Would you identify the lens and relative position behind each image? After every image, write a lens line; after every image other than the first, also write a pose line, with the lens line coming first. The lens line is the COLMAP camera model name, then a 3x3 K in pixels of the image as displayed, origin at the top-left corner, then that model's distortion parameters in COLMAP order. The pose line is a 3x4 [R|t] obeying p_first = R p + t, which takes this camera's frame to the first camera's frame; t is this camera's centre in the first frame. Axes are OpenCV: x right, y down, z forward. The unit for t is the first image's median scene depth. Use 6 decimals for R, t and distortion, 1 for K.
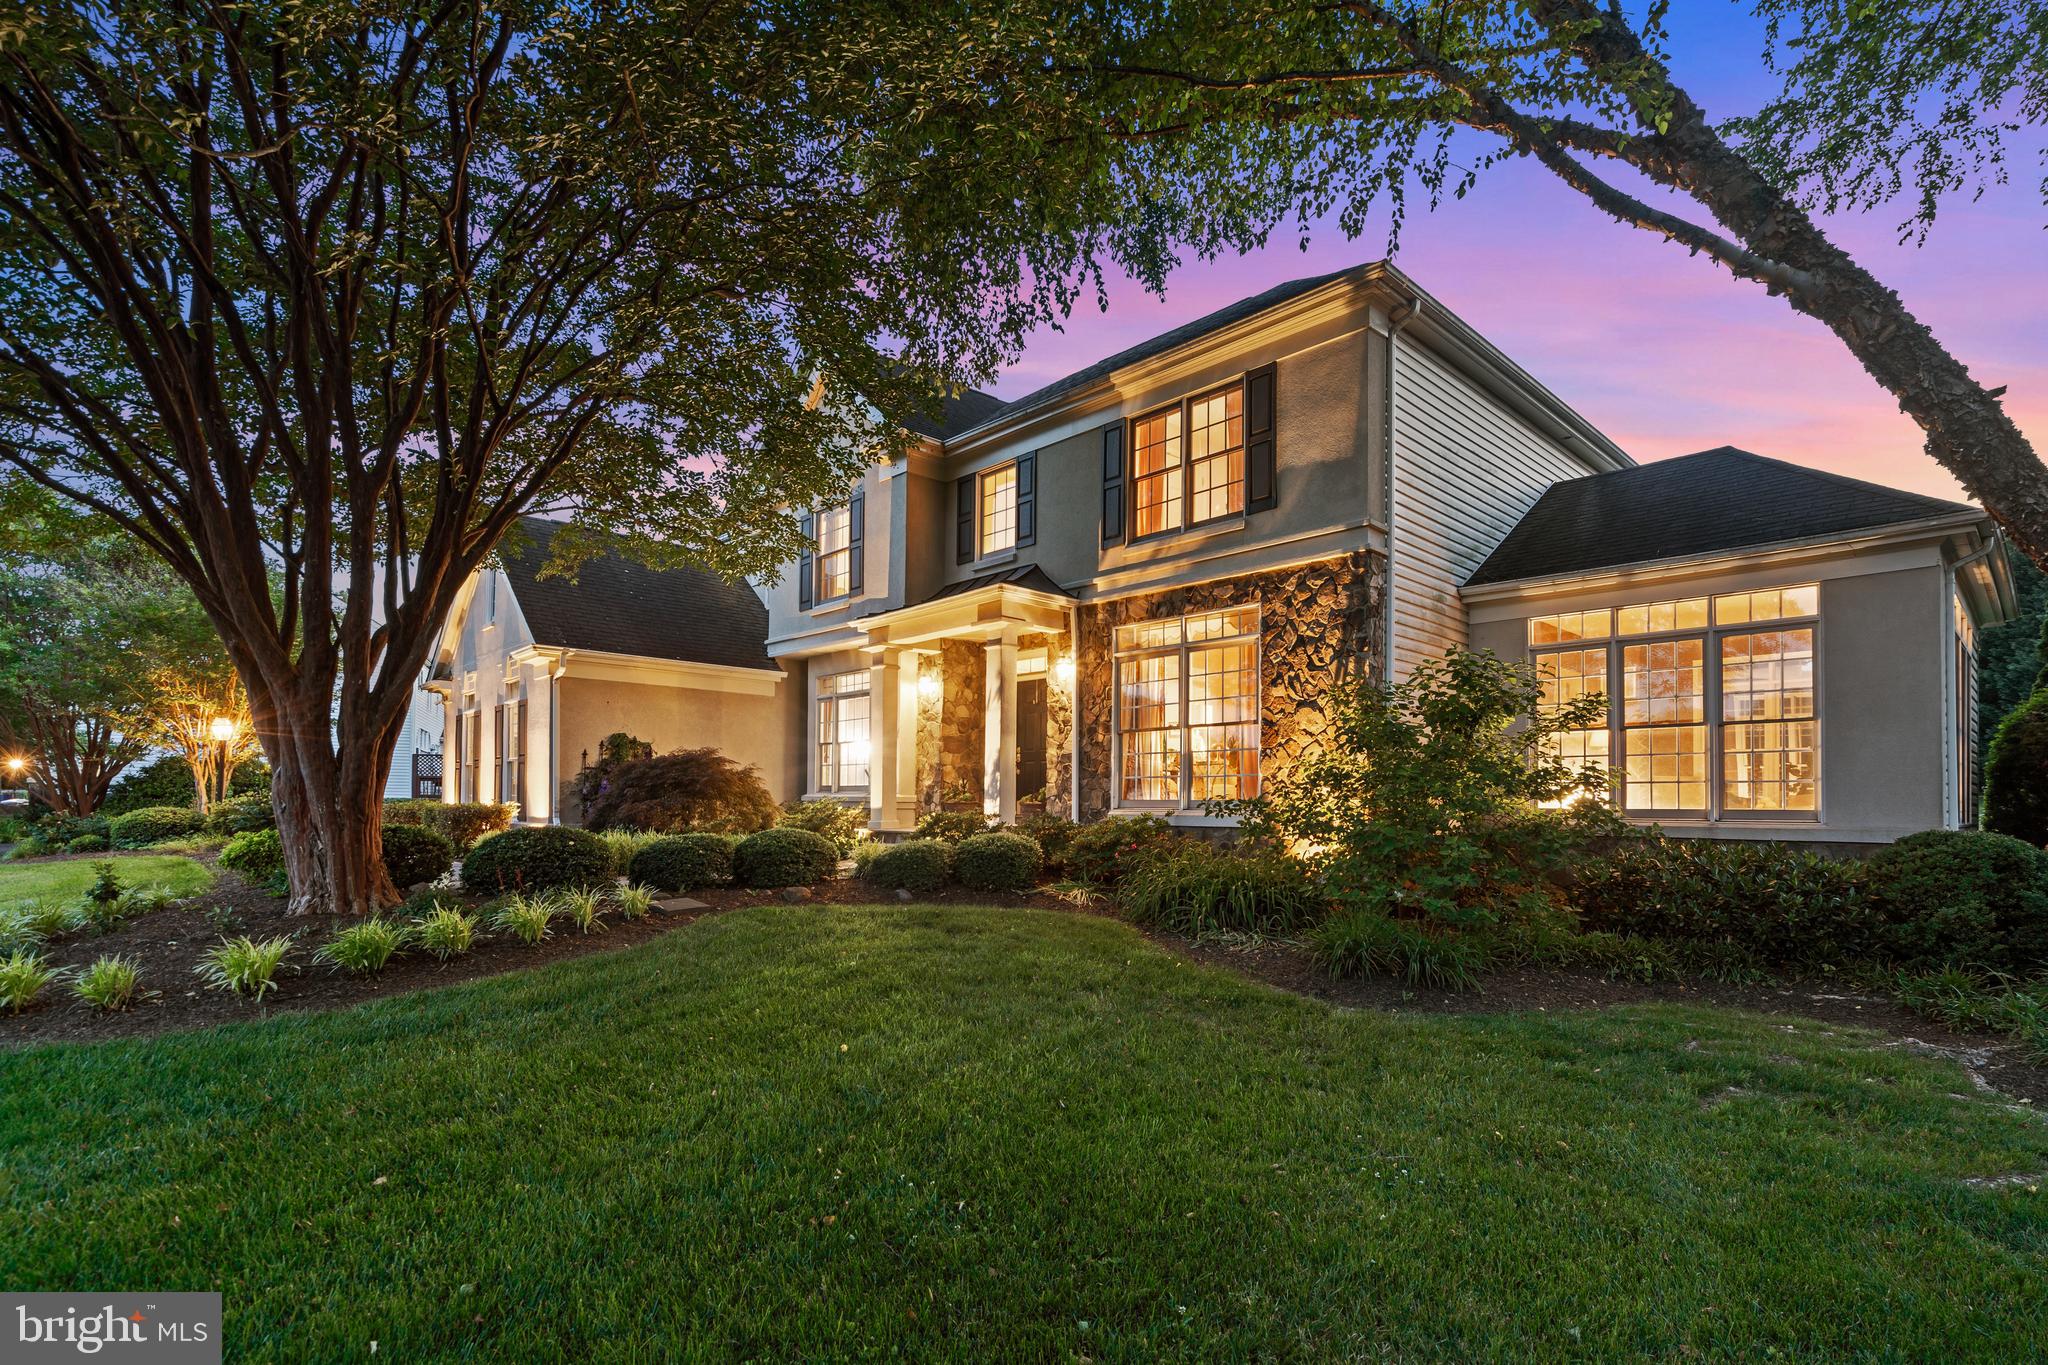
lens RADIAL K [[1019.9, 0, 960.4], [0, 1019.9, 776.4], [0, 0, 1]] dist [0.000022, 0.000505]
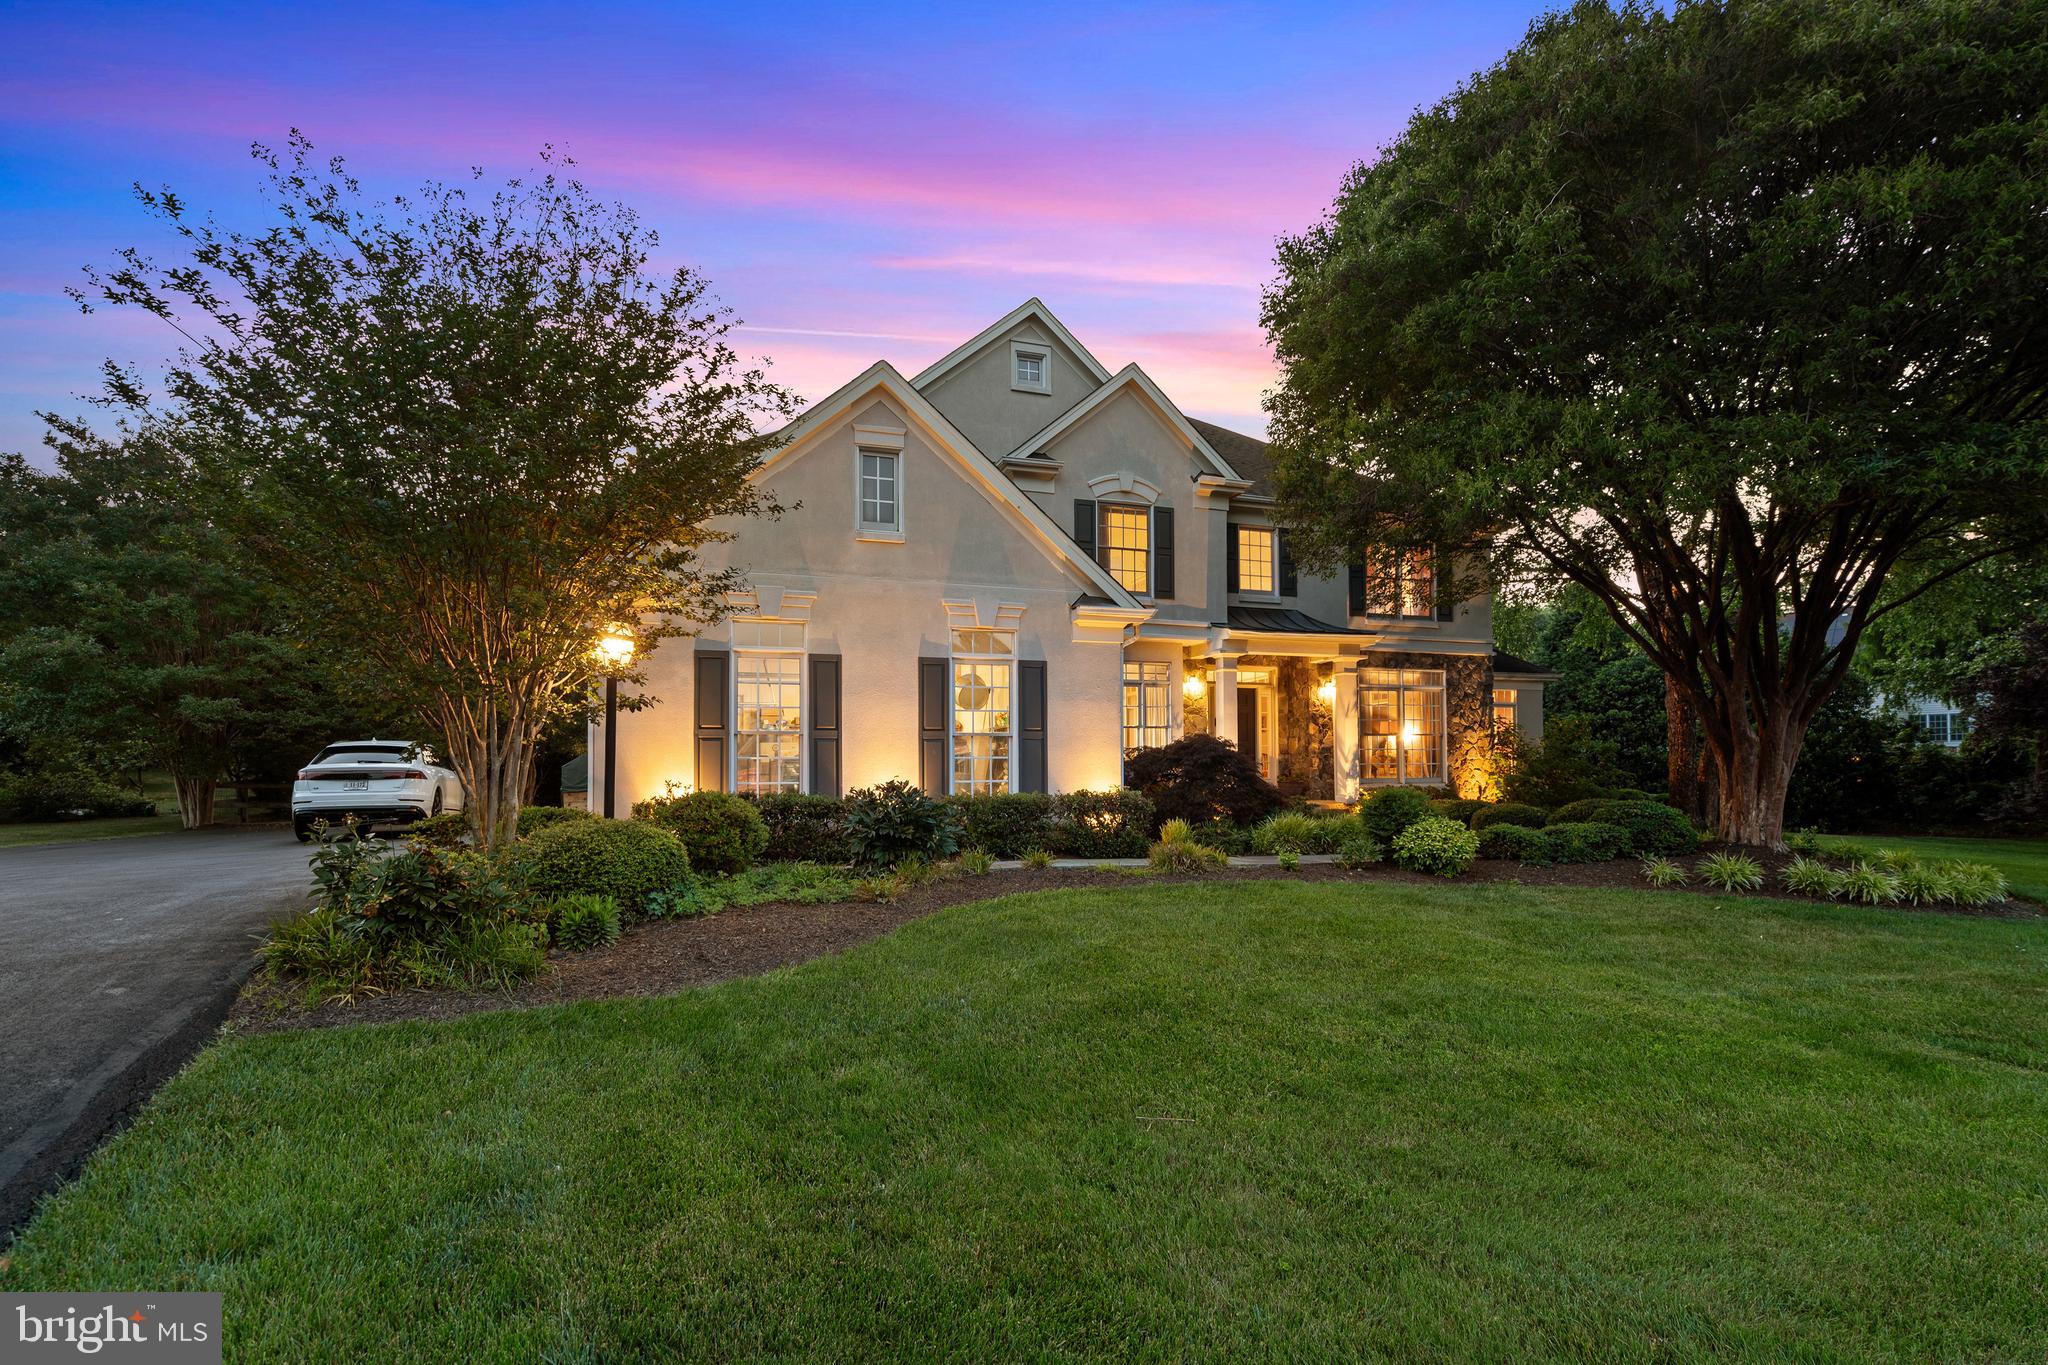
lens RADIAL K [[983.9, 0, 1053.0], [0, 983.9, 760.9], [0, 0, 1]] dist [0.000598, 0.000275]
pose [[0.354273, 0.003528, 0.935136, -1.204777], [-0.015771, 0.999873, 0.002203, 0.000551], [-0.935009, -0.015528, 0.354283, 0.764807]]
